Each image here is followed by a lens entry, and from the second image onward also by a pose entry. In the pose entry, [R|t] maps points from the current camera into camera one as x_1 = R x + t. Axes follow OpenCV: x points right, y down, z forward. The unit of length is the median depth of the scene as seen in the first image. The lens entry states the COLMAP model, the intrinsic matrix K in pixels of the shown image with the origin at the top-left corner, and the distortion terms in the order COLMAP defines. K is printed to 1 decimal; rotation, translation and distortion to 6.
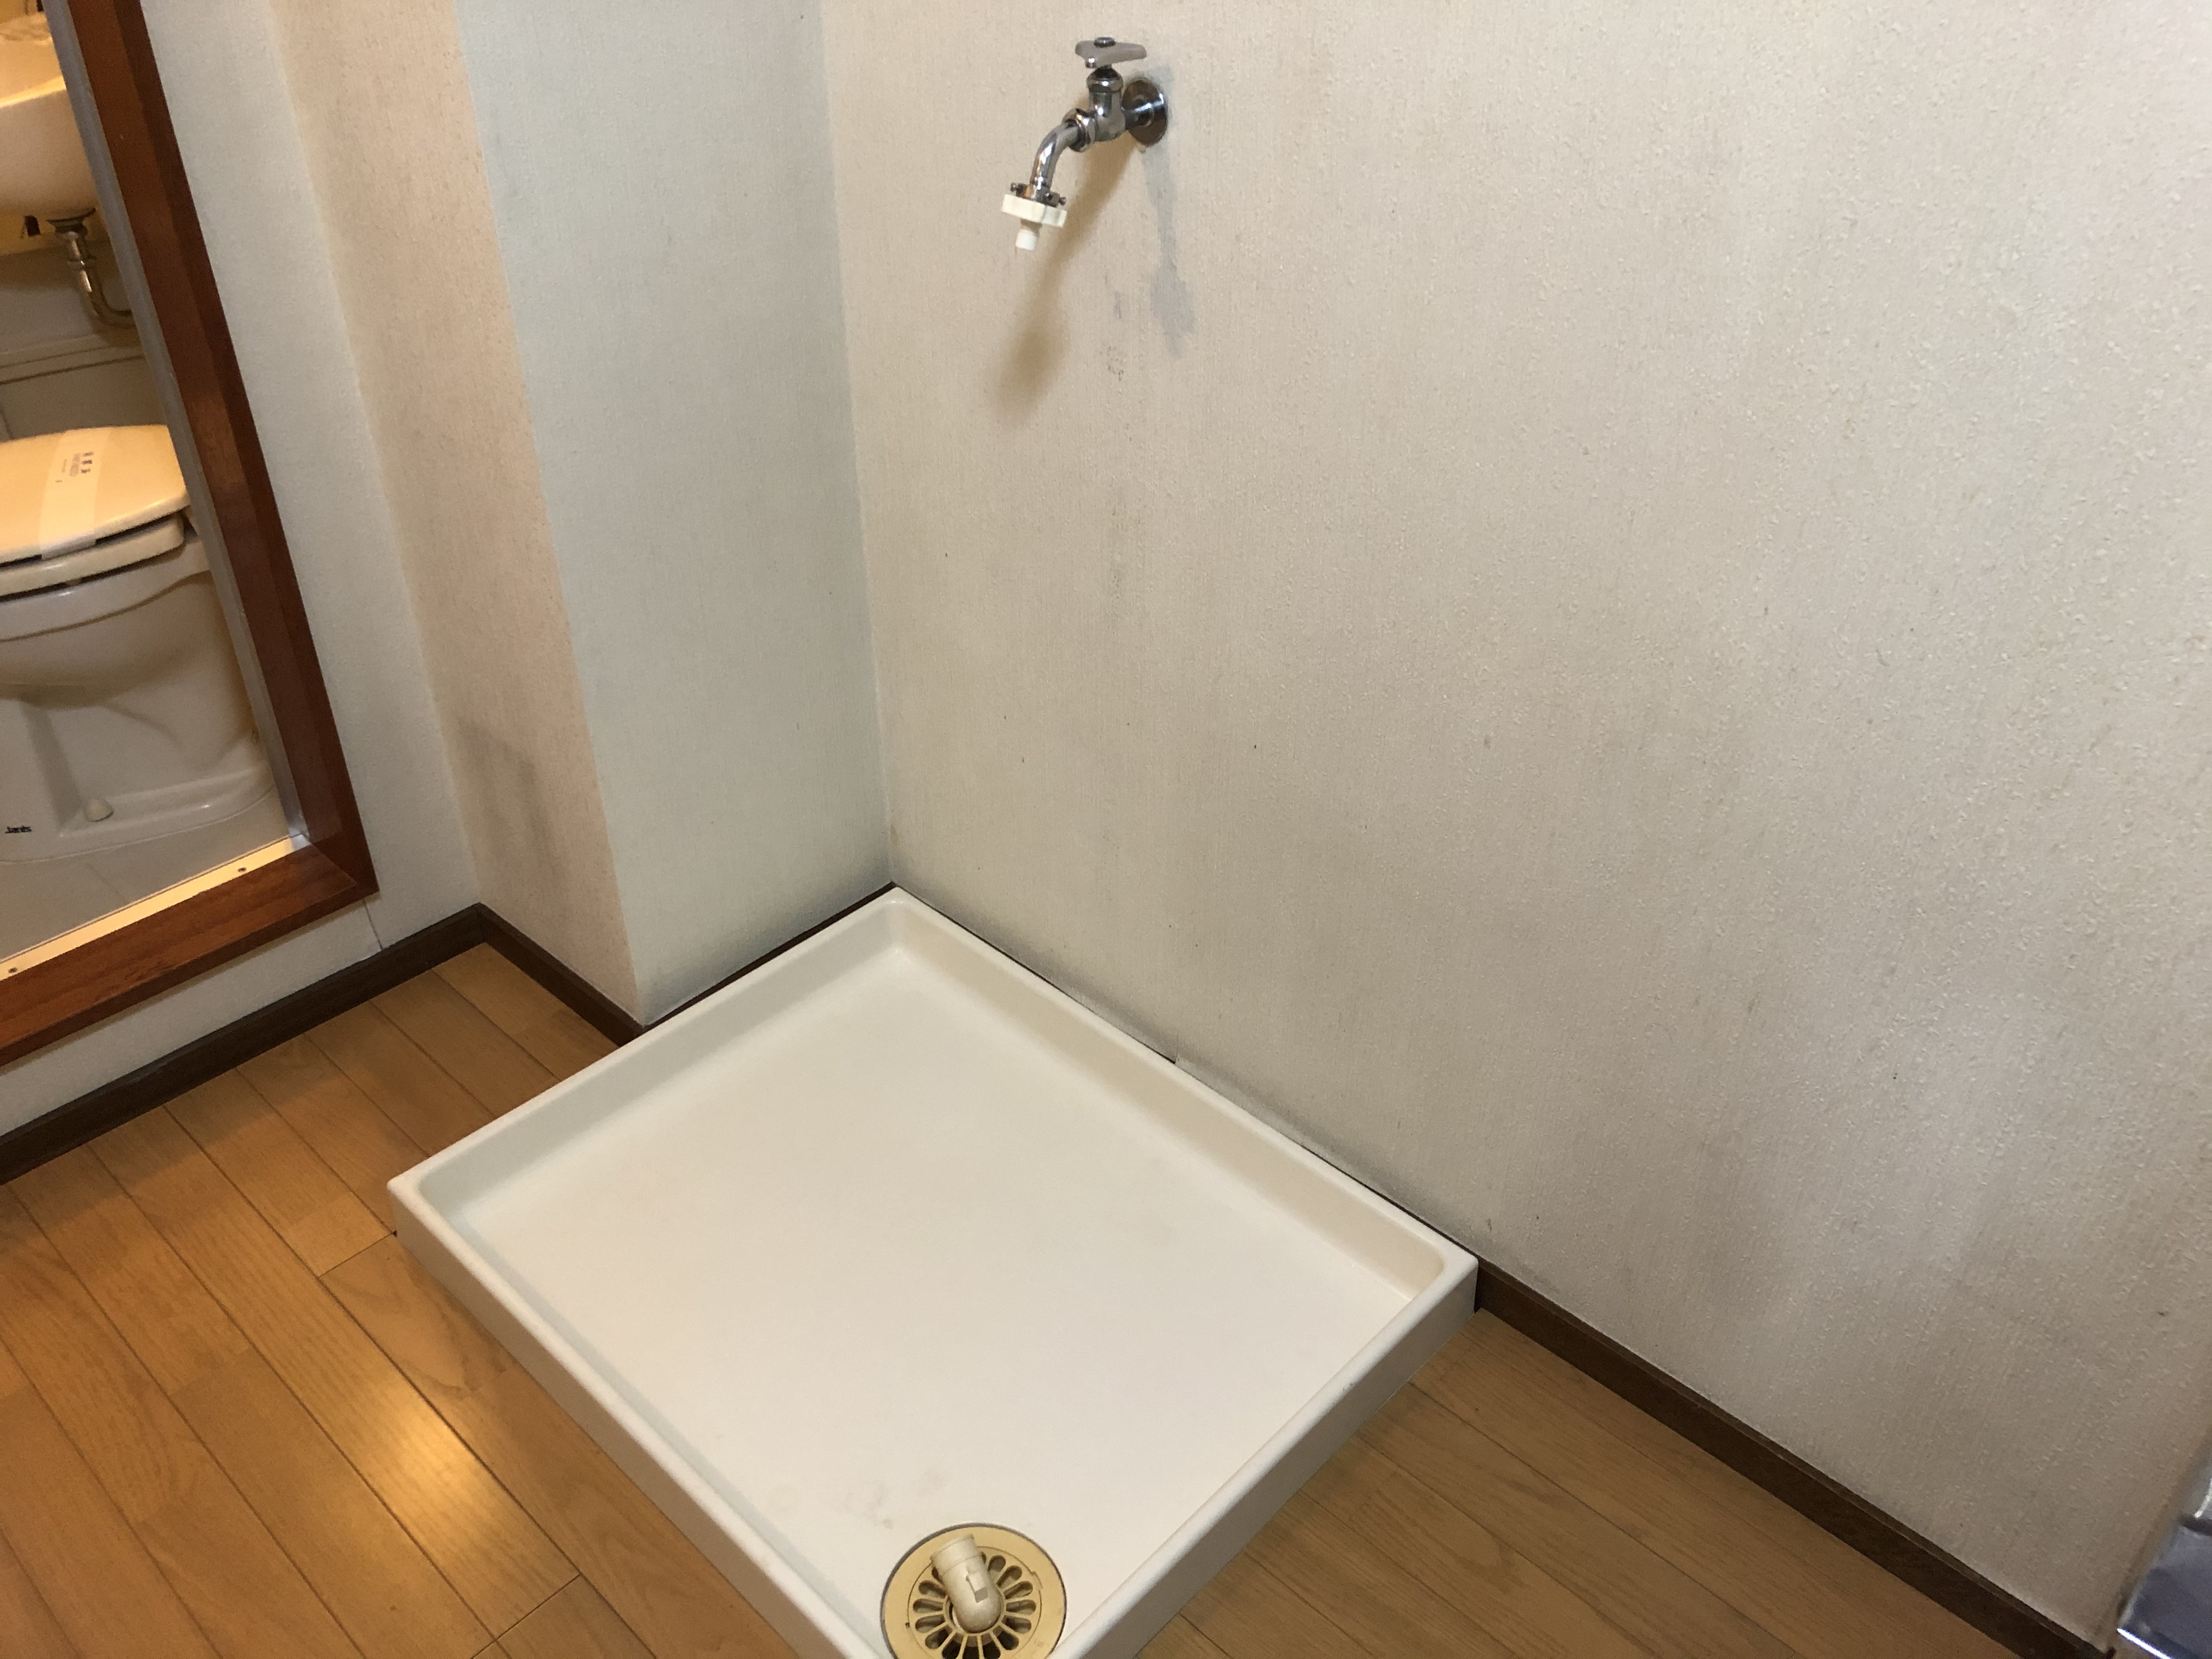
lens RADIAL K [[1798.3, 0, 1110.2], [0, 1798.3, 804.9], [0, 0, 1]] dist [-0.003884, -0.004164]
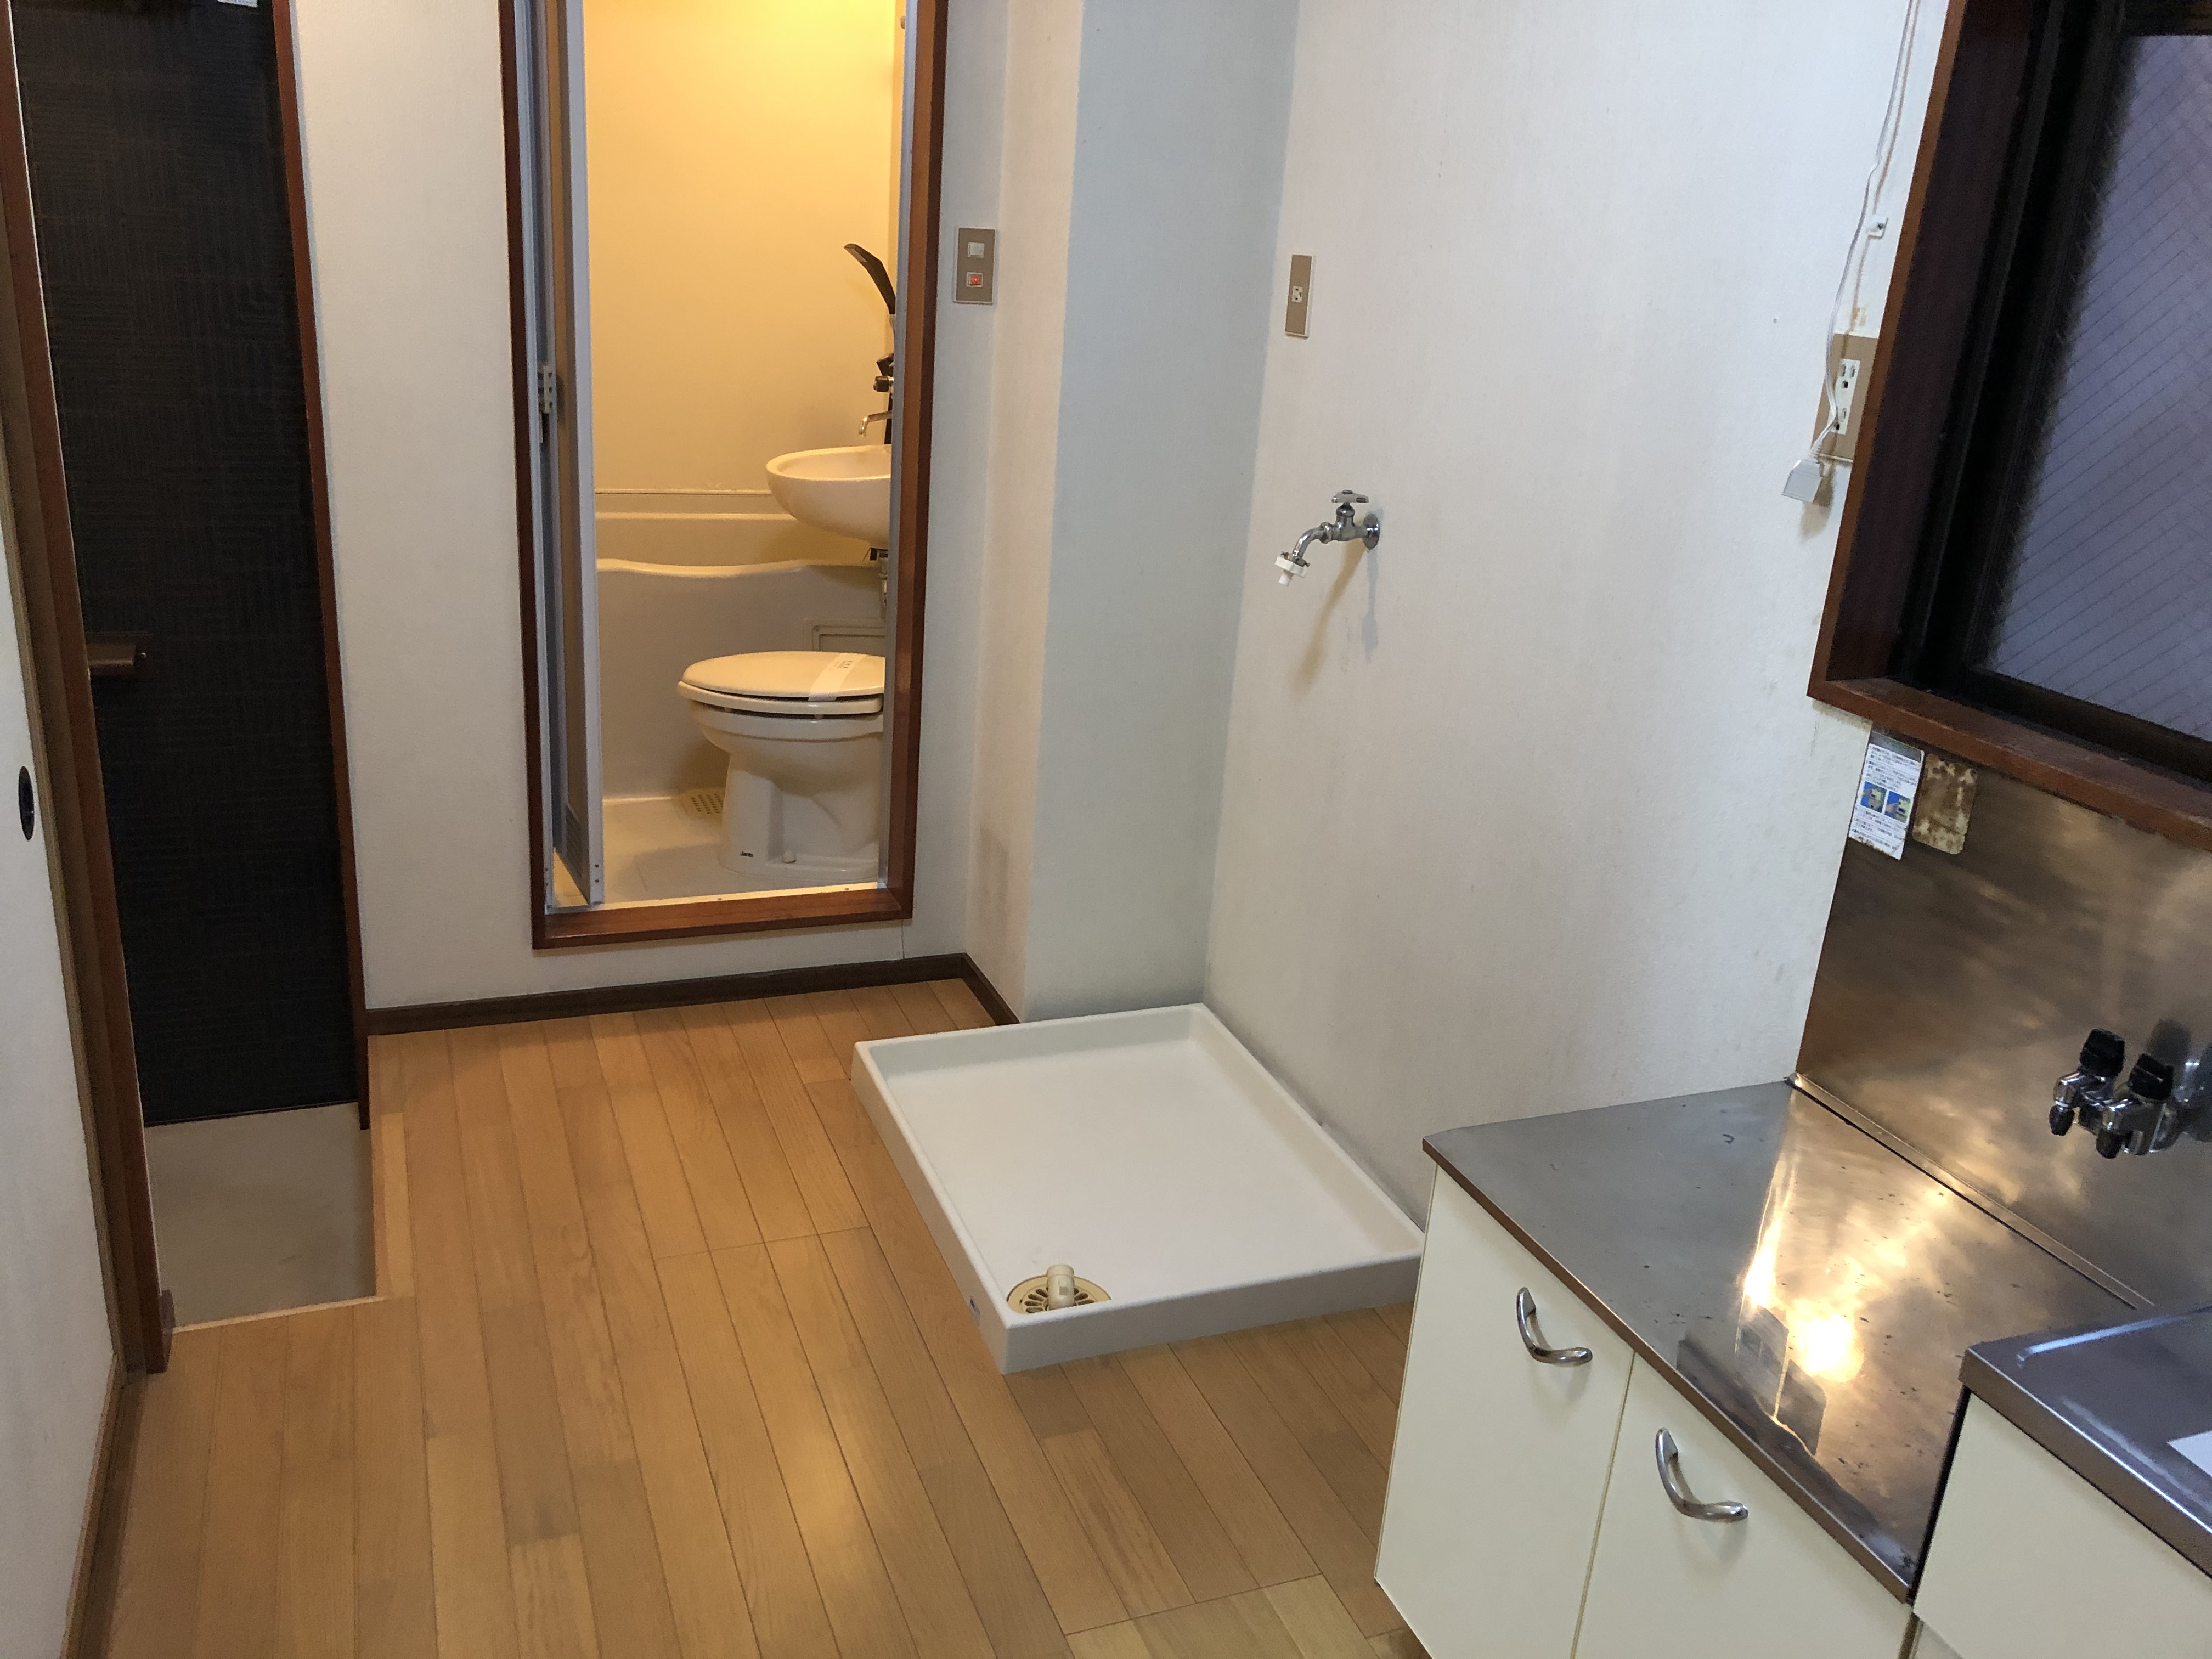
lens RADIAL K [[1813.4, 0, 1094.1], [0, 1813.4, 814.3], [0, 0, 1]] dist [0.014862, 0.005240]
pose [[0.898787, 0.189725, -0.395205, 0.416765], [-0.293385, 0.930176, -0.220677, 0.290807], [0.325742, 0.314288, 0.891692, -0.514862]]
